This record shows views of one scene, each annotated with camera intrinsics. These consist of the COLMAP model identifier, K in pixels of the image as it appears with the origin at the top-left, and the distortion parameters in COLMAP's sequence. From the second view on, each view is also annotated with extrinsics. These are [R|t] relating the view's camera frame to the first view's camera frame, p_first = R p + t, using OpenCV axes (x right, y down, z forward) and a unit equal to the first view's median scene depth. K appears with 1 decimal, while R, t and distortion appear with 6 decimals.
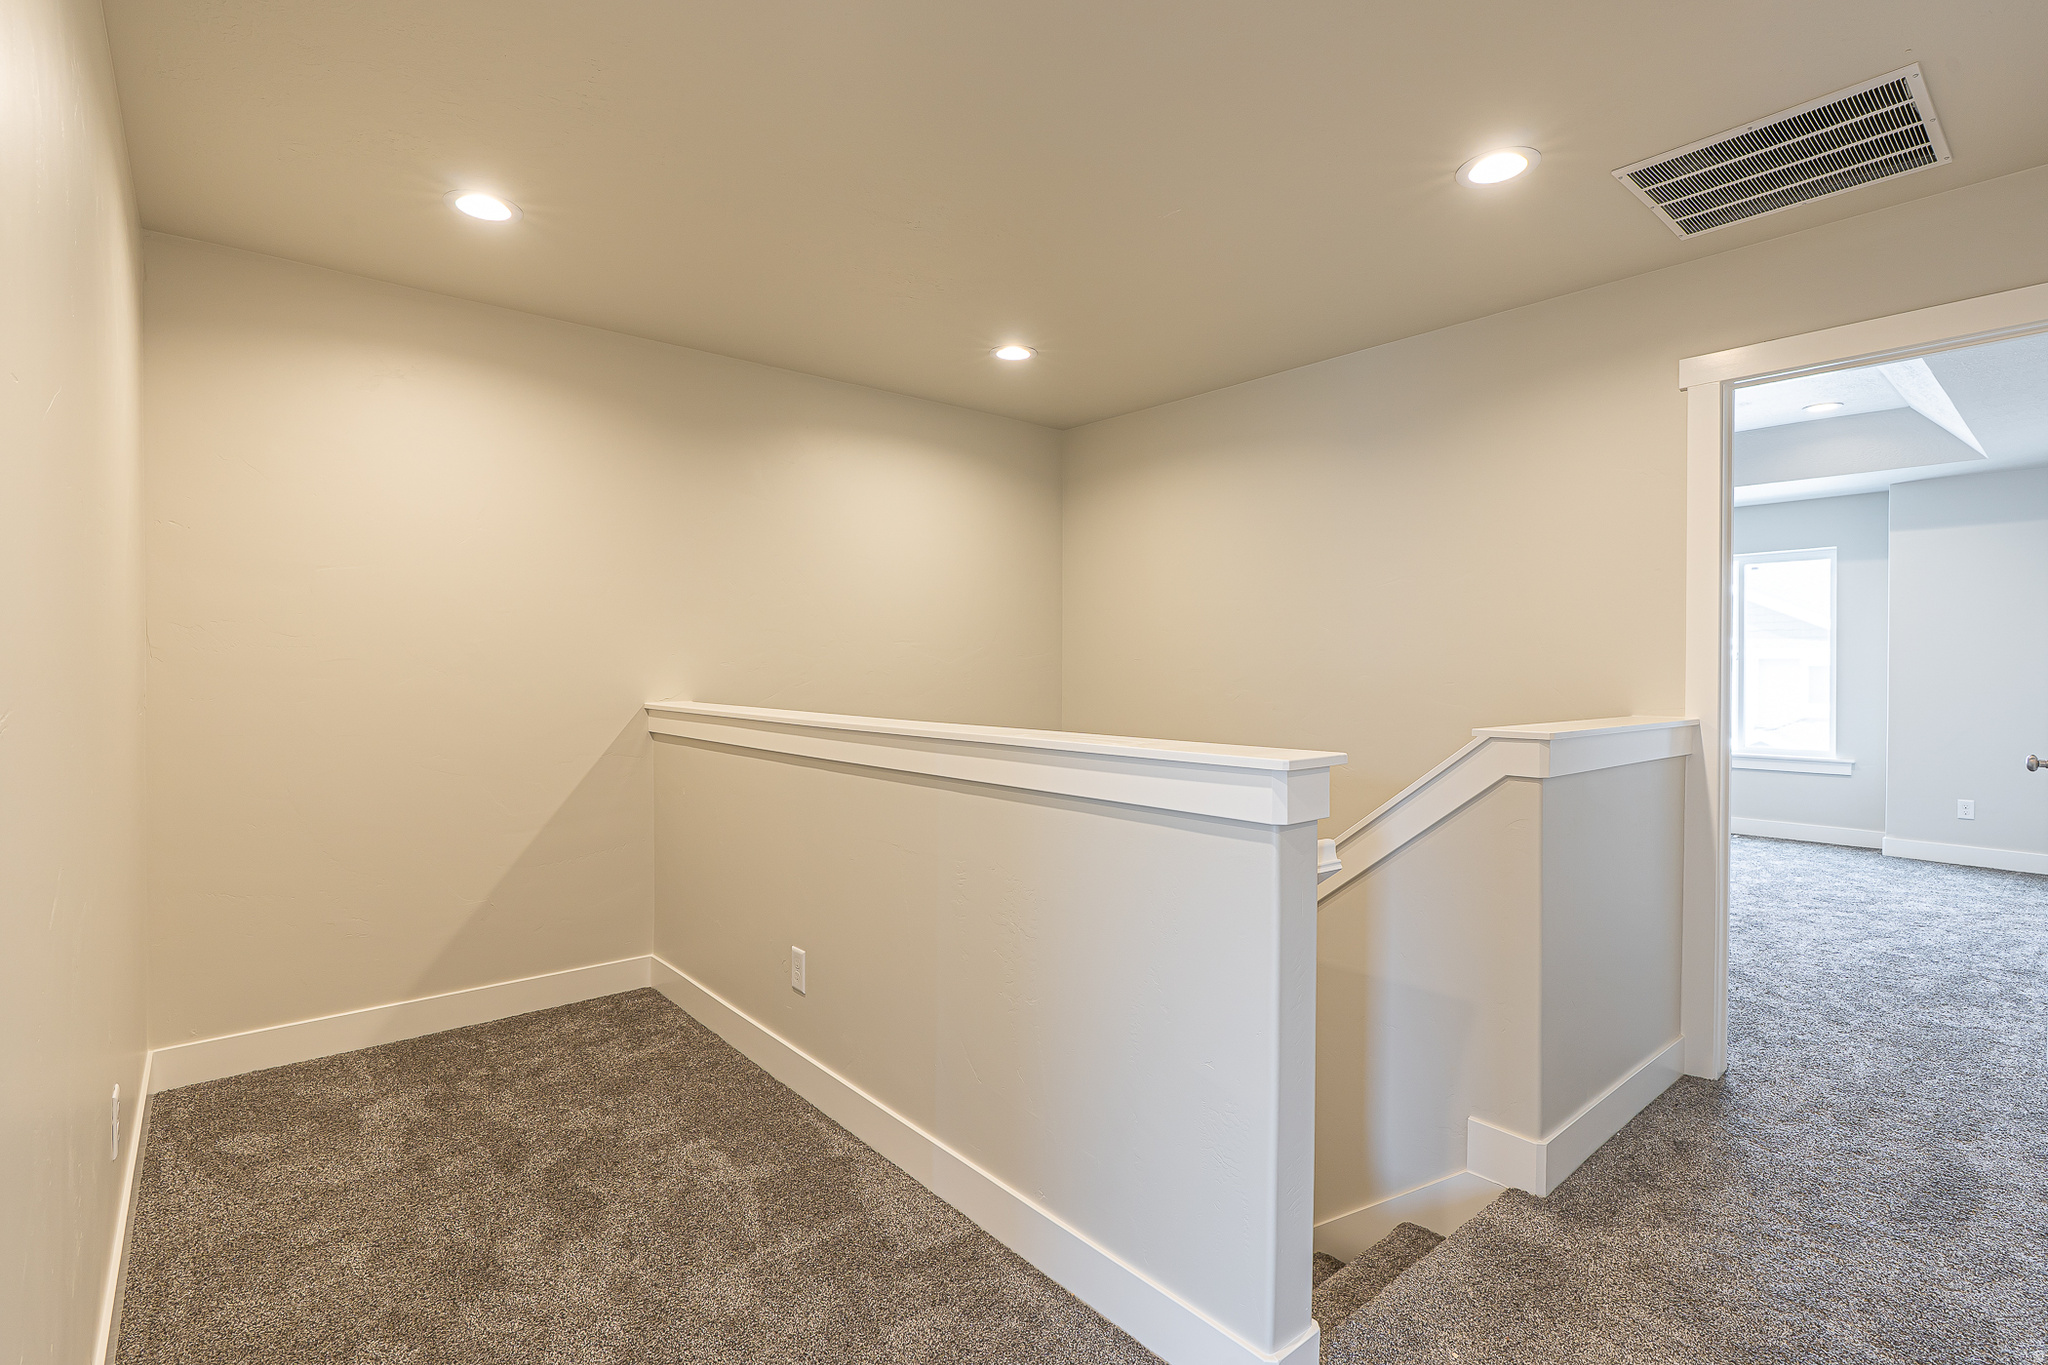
lens RADIAL K [[948.8, 0, 1026.3], [0, 948.8, 678.2], [0, 0, 1]] dist [-0.001852, -0.000300]
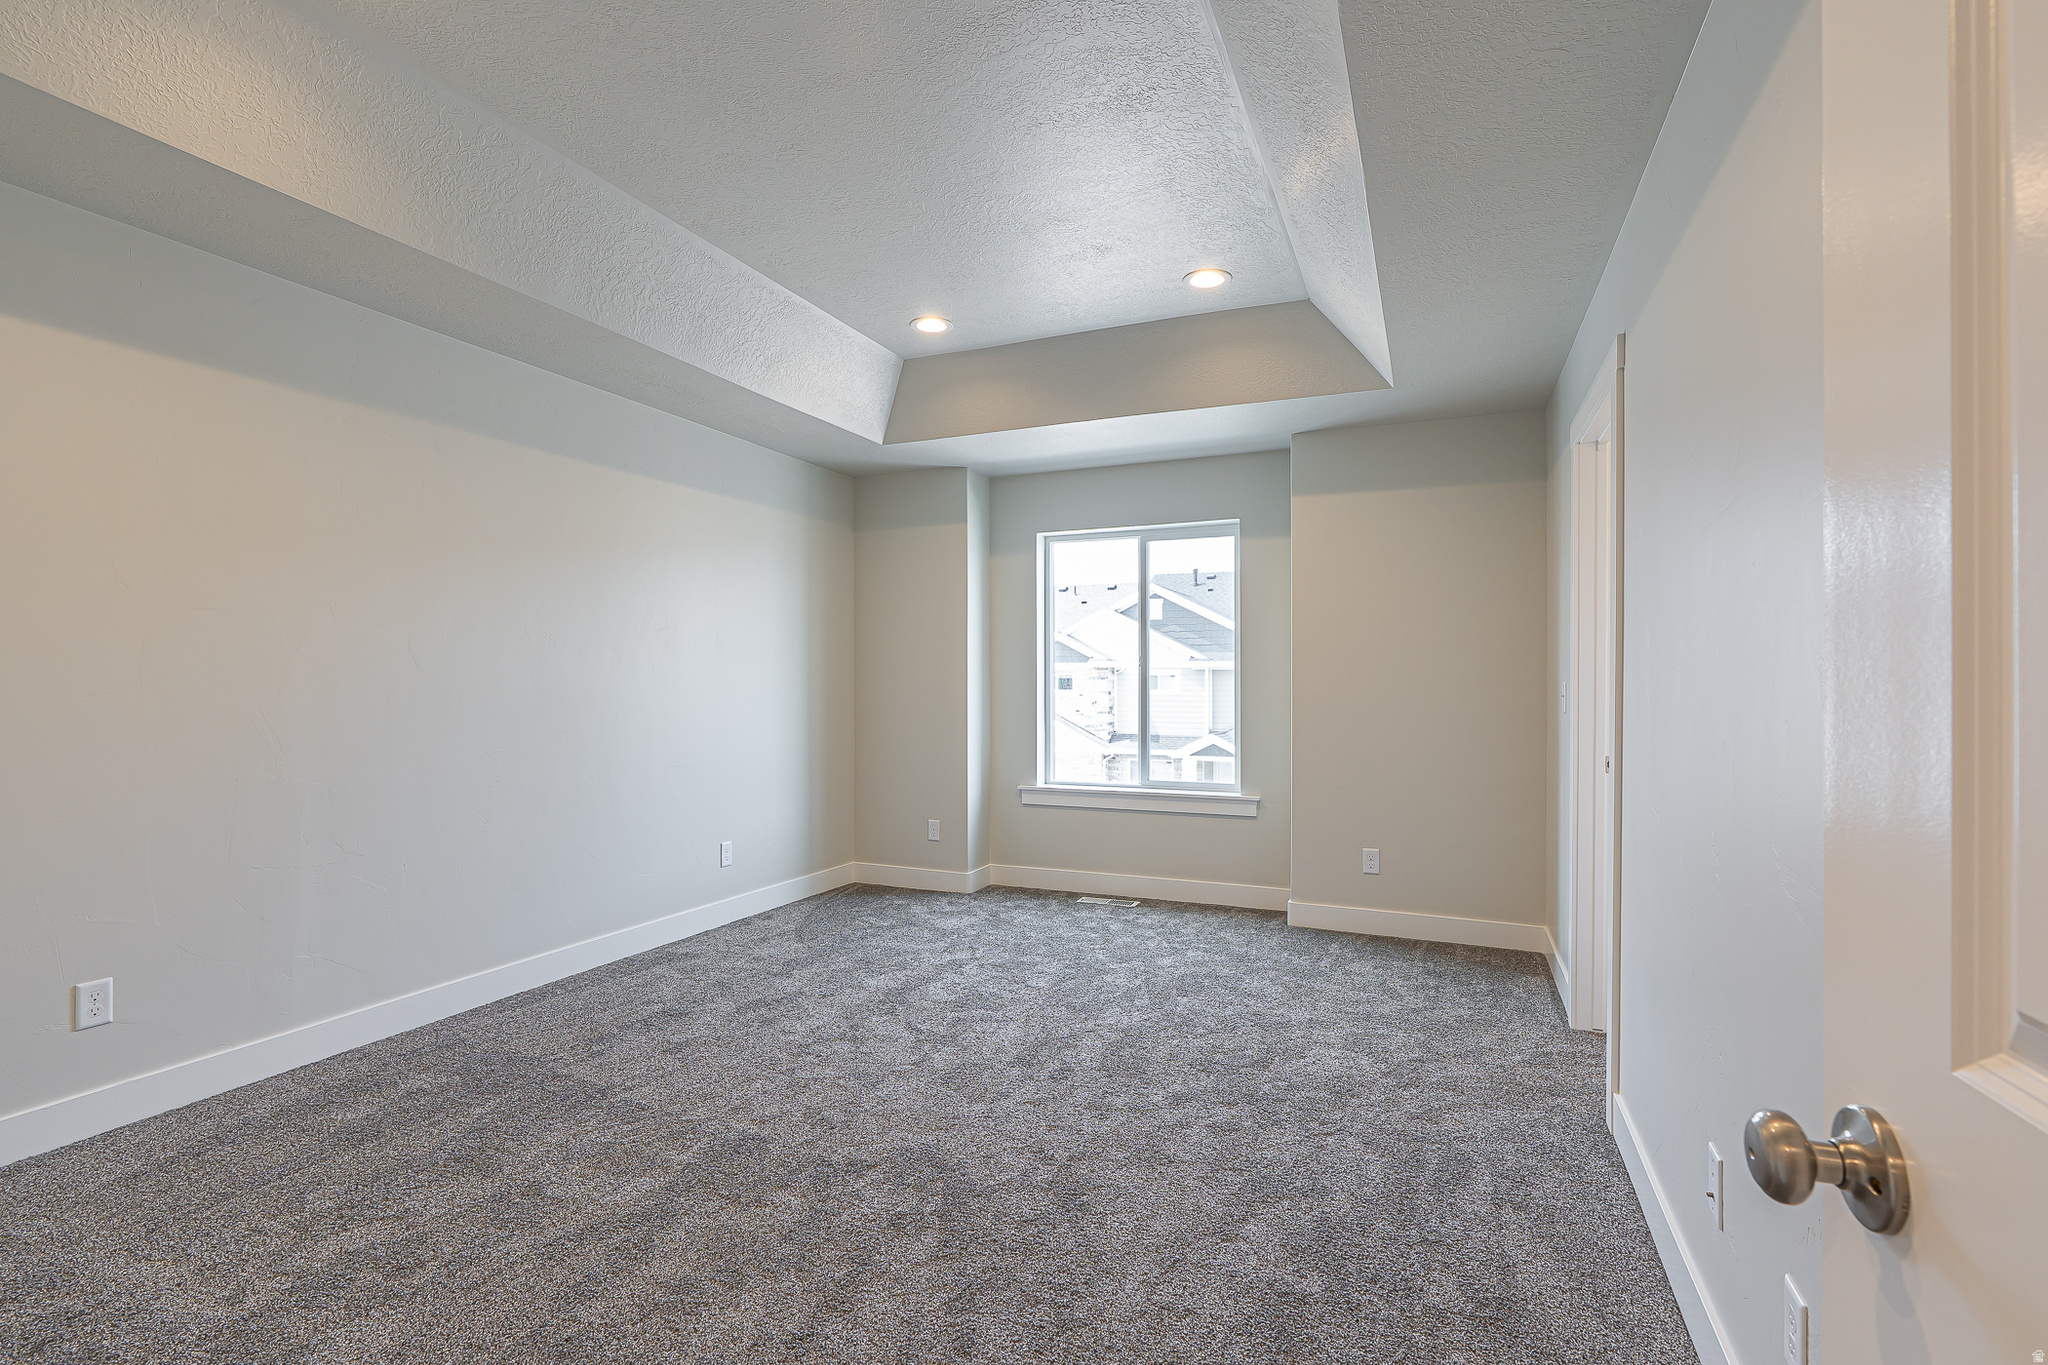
lens RADIAL K [[948.8, 0, 1018.7], [0, 948.8, 684.4], [0, 0, 1]] dist [-0.001852, -0.000300]
pose [[0.902148, -0.004764, 0.431401, 0.391435], [0.007855, 0.999955, -0.005385, -0.002737], [-0.431355, 0.008247, 0.902144, 0.415243]]
